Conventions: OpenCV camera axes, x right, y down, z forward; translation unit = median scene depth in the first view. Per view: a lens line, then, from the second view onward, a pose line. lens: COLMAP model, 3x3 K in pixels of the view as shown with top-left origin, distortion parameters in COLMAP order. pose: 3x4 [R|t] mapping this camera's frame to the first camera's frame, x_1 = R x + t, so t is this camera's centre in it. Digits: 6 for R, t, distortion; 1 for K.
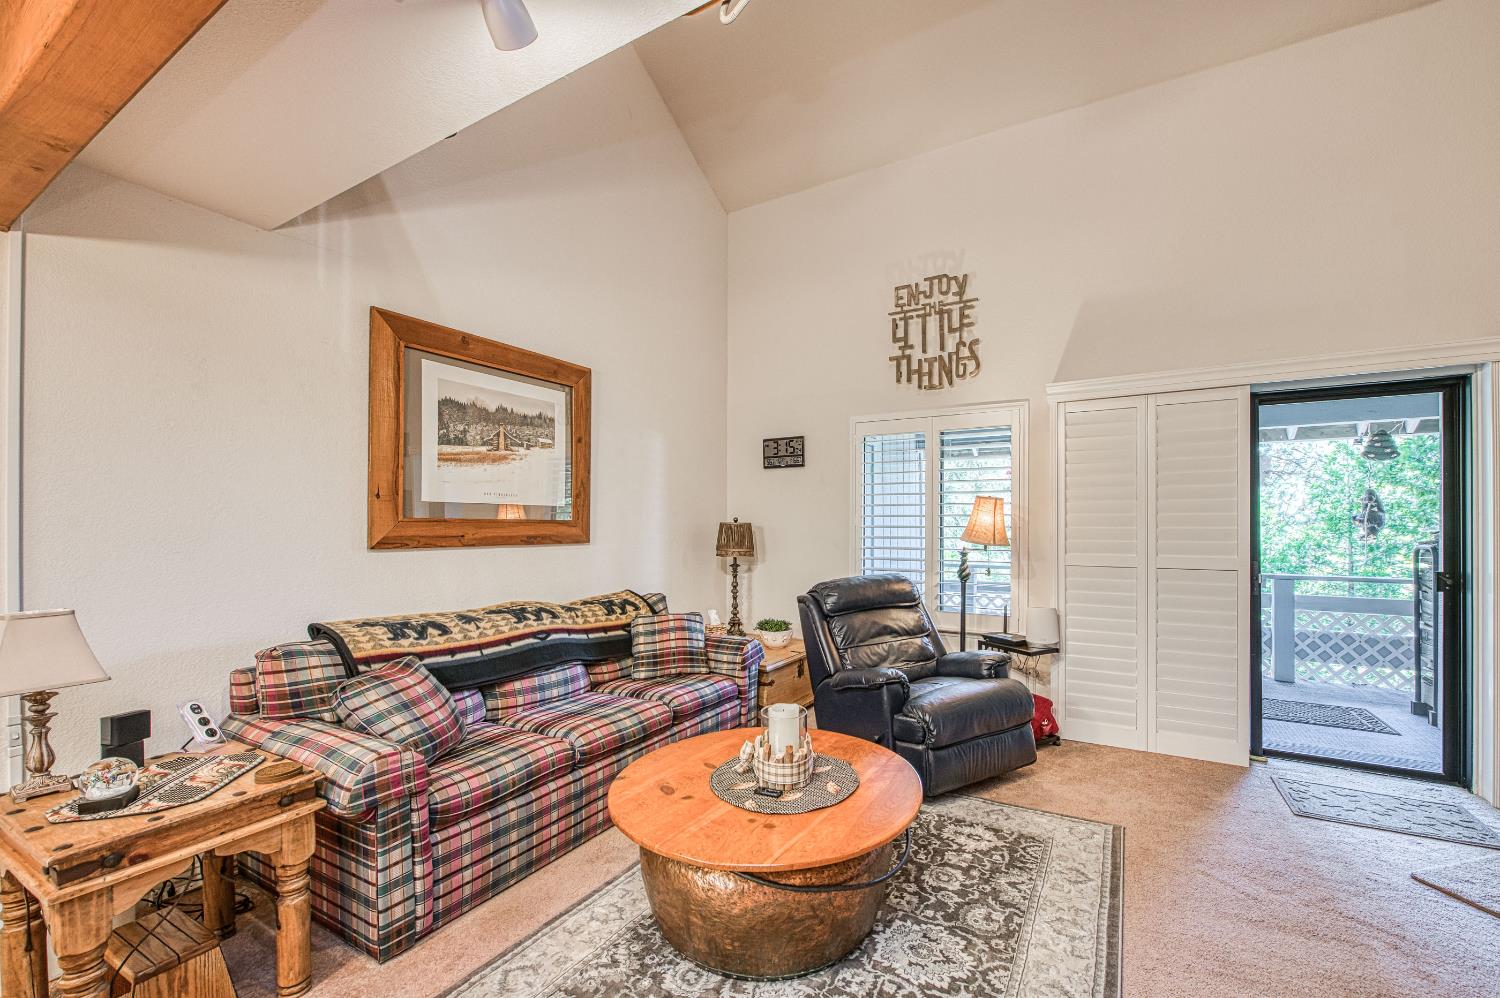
lens RADIAL K [[616.4, 0, 787.5], [0, 616.4, 526.4], [0, 0, 1]] dist [-0.001979, -0.000583]
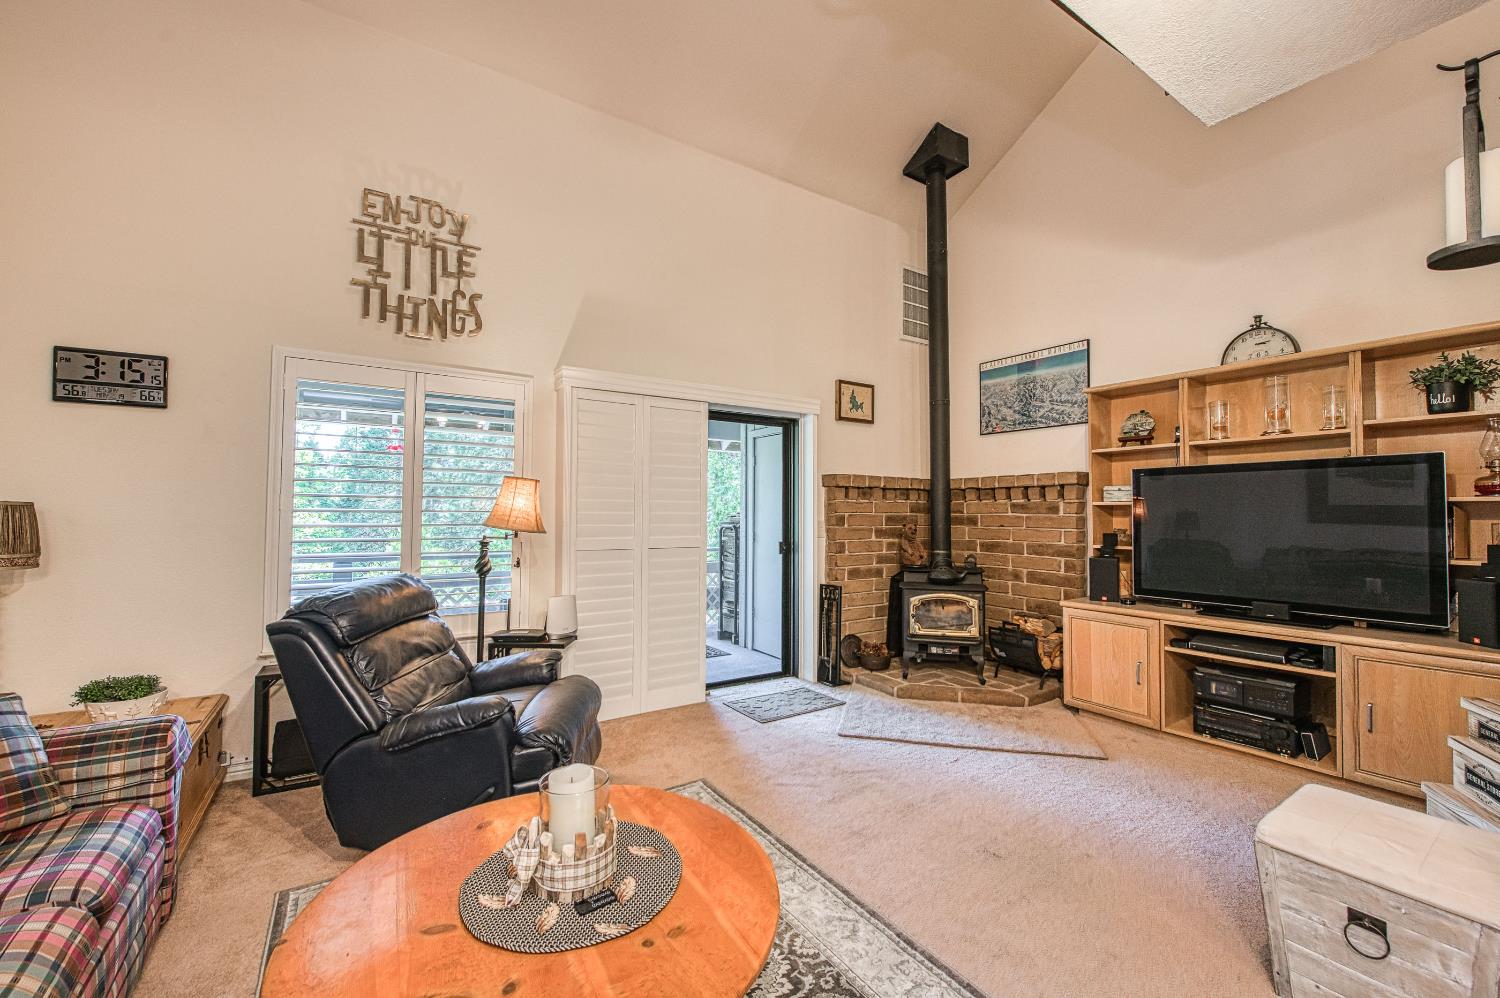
lens RADIAL K [[609.4, 0, 765.3], [0, 609.4, 498.5], [0, 0, 1]] dist [-0.011144, -0.000260]
pose [[0.452002, 0.020366, 0.891785, -0.313587], [-0.004736, 0.999780, -0.020432, -0.001280], [-0.892005, 0.005012, 0.451999, 0.300615]]
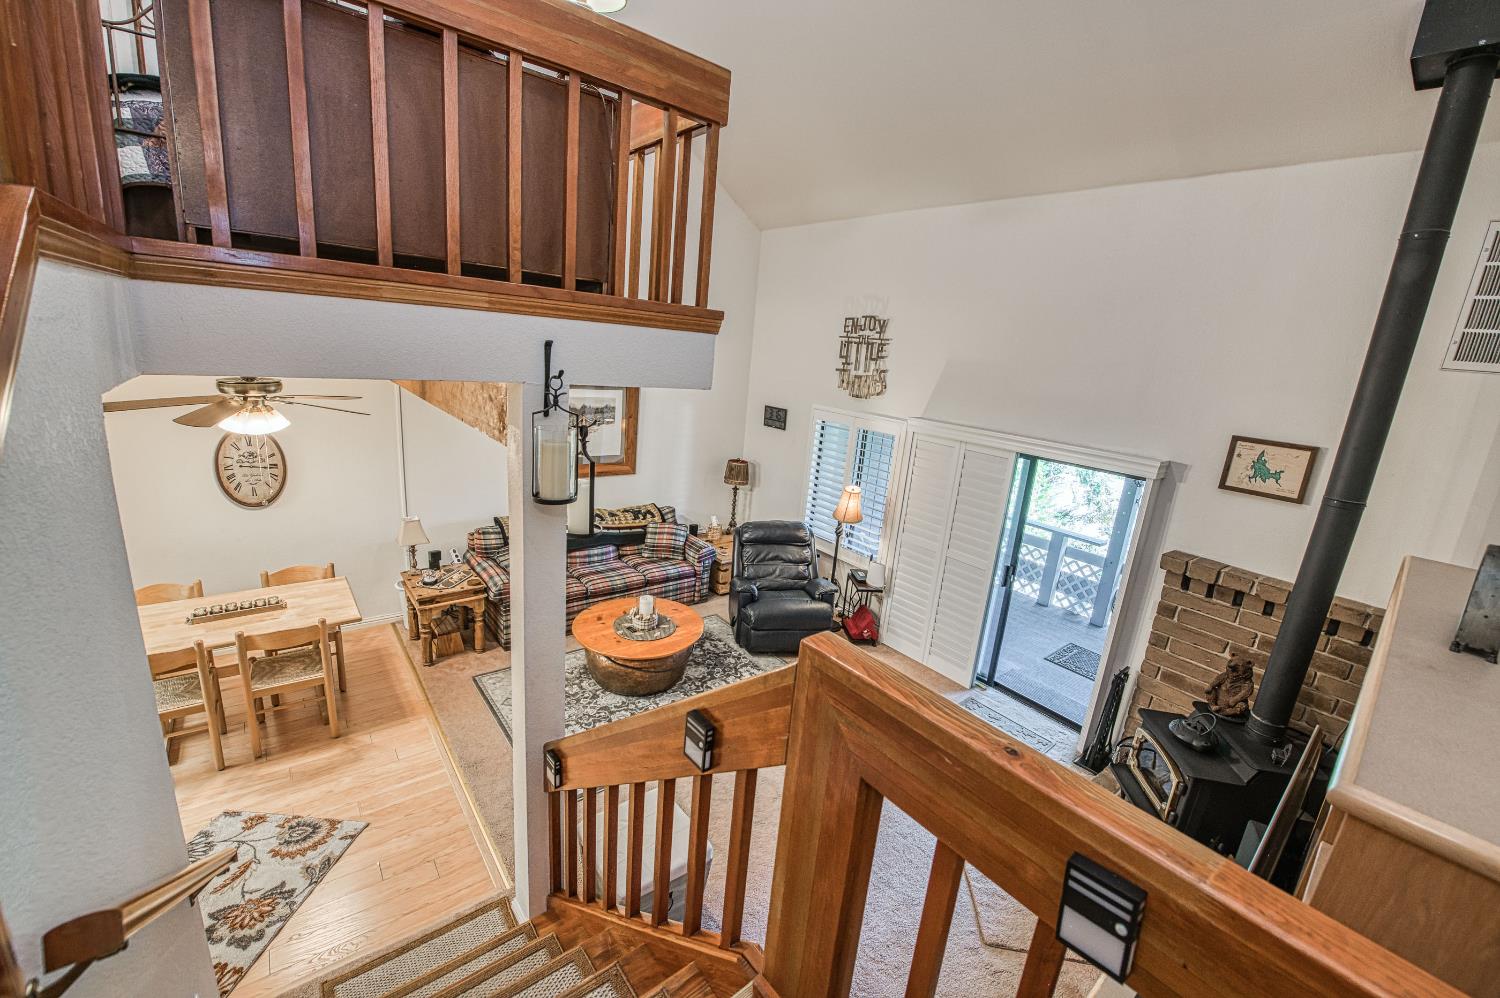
lens RADIAL K [[625.0, 0, 743.8], [0, 625.0, 497.9], [0, 0, 1]] dist [-0.001151, -0.000620]
pose [[0.917717, 0.167935, -0.359991, 0.675901], [-0.077972, 0.964766, 0.251291, -0.417314], [0.389507, -0.202545, 0.898476, -0.544033]]
